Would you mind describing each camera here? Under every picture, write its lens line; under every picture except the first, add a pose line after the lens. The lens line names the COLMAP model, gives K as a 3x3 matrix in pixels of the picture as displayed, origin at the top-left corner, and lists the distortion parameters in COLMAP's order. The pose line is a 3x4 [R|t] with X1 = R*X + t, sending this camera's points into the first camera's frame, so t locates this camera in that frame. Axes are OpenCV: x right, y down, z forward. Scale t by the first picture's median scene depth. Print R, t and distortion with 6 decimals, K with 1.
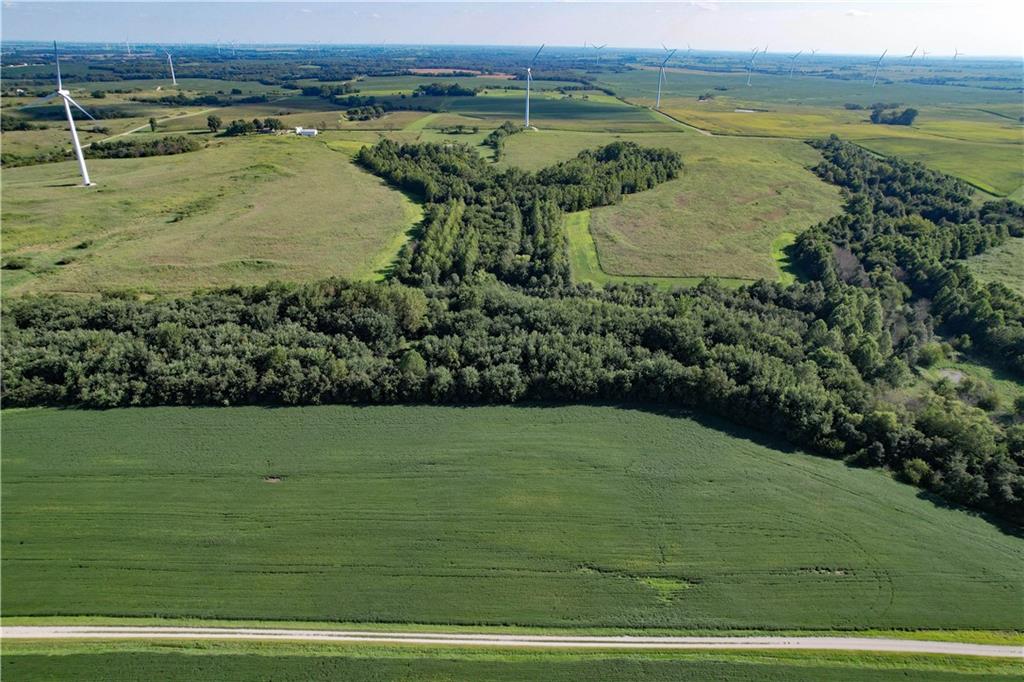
lens RADIAL K [[653.9, 0, 509.2], [0, 653.9, 342.5], [0, 0, 1]] dist [-0.080746, 0.072134]
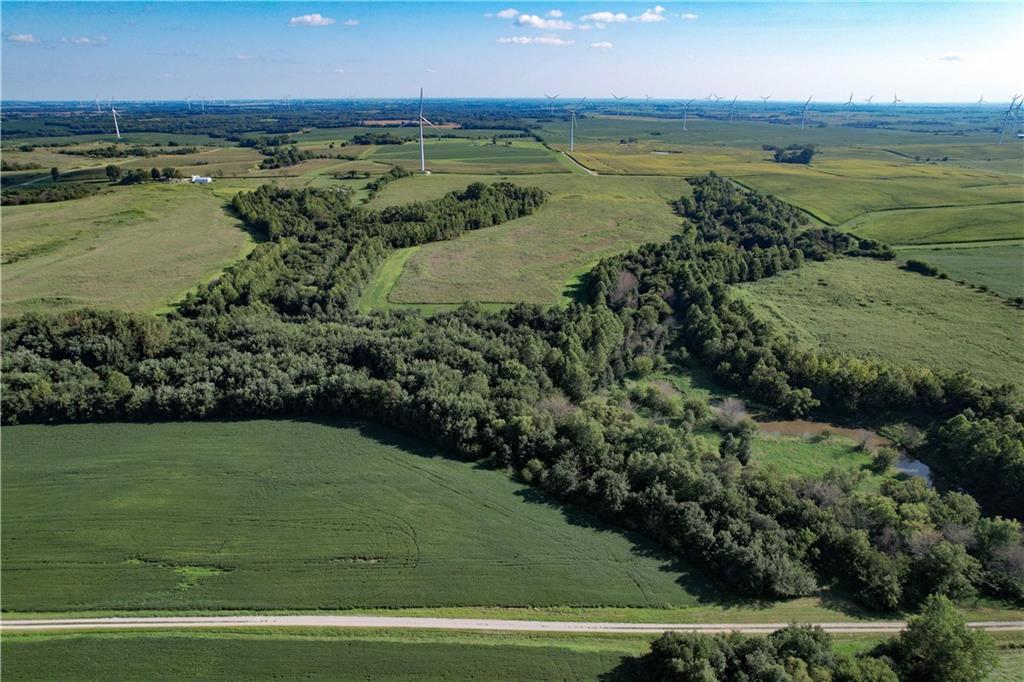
lens RADIAL K [[653.9, 0, 509.2], [0, 653.9, 342.5], [0, 0, 1]] dist [-0.080746, 0.072134]
pose [[0.999406, -0.023021, 0.025637, 0.281844], [0.024763, 0.997250, -0.069855, 0.032527], [-0.023959, 0.070449, 0.997228, -0.033696]]
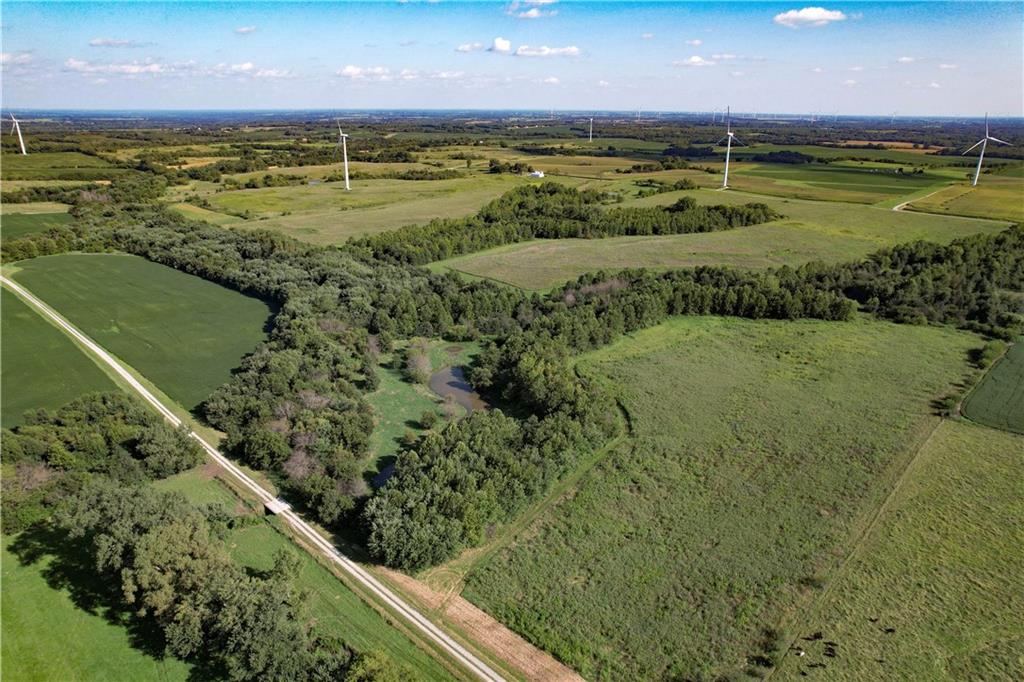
lens RADIAL K [[653.9, 0, 509.2], [0, 653.9, 342.5], [0, 0, 1]] dist [-0.080746, 0.072134]
pose [[0.736986, 0.224961, -0.637373, 1.056902], [-0.284286, 0.958691, 0.009654, -0.002185], [0.613216, 0.174081, 0.770495, 0.040896]]
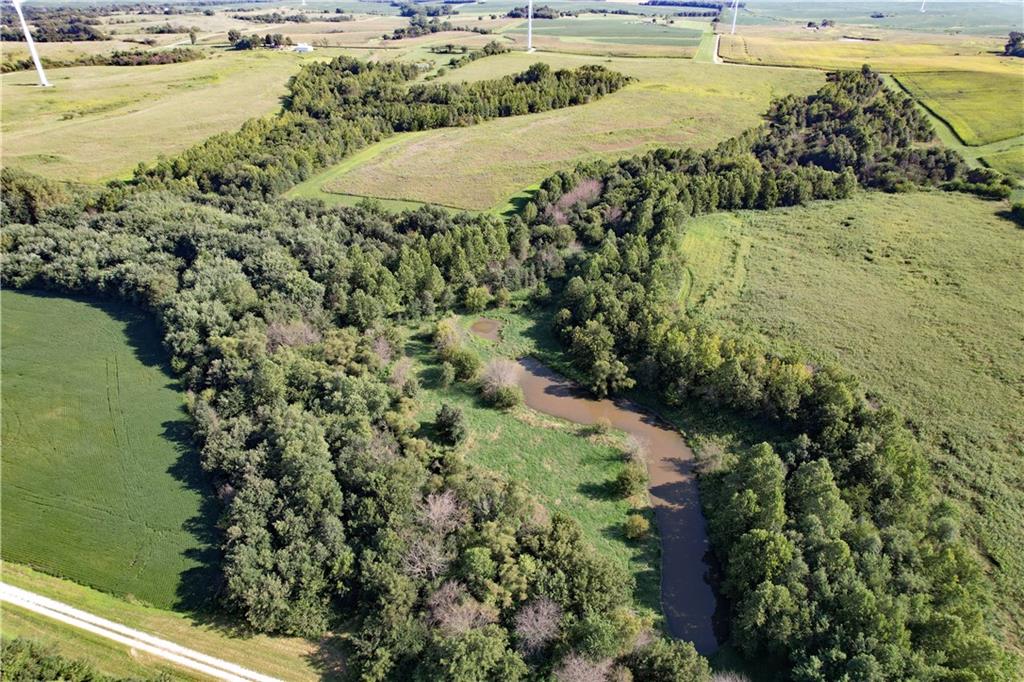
lens RADIAL K [[653.9, 0, 509.2], [0, 653.9, 342.5], [0, 0, 1]] dist [-0.080746, 0.072134]
pose [[0.958634, 0.137024, -0.249492, 0.624005], [-0.113026, 0.987687, 0.108165, -0.015324], [0.261241, -0.075491, 0.962317, 0.113772]]
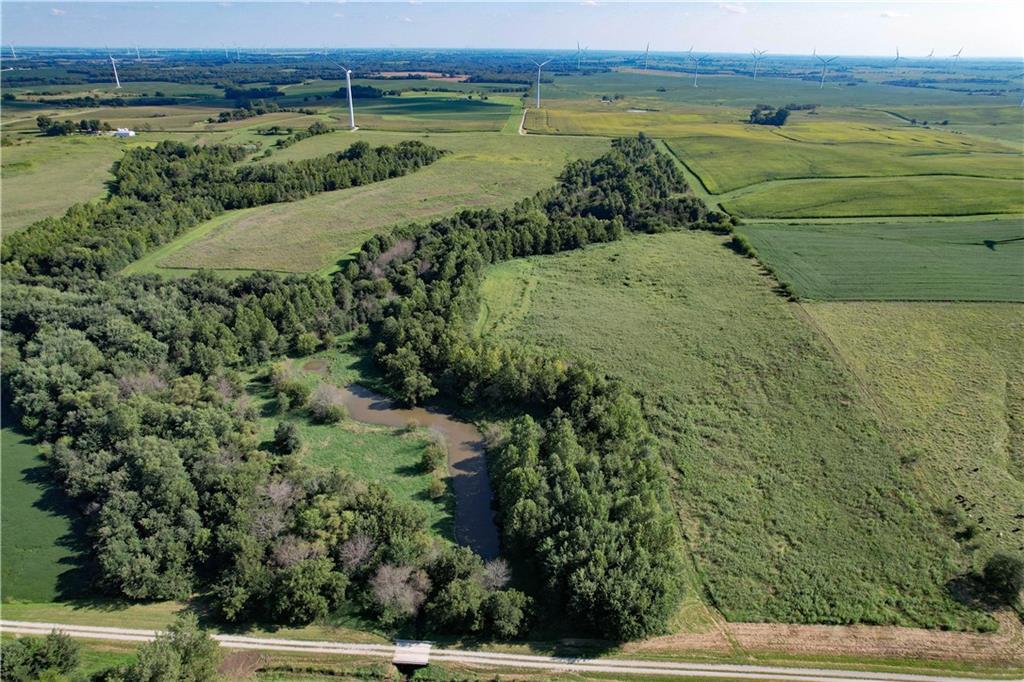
lens RADIAL K [[653.9, 0, 509.2], [0, 653.9, 342.5], [0, 0, 1]] dist [-0.080746, 0.072134]
pose [[0.998863, 0.016050, -0.044893, 0.688842], [-0.016269, 0.999857, -0.004530, 0.011369], [0.044814, 0.005256, 0.998982, -0.002366]]
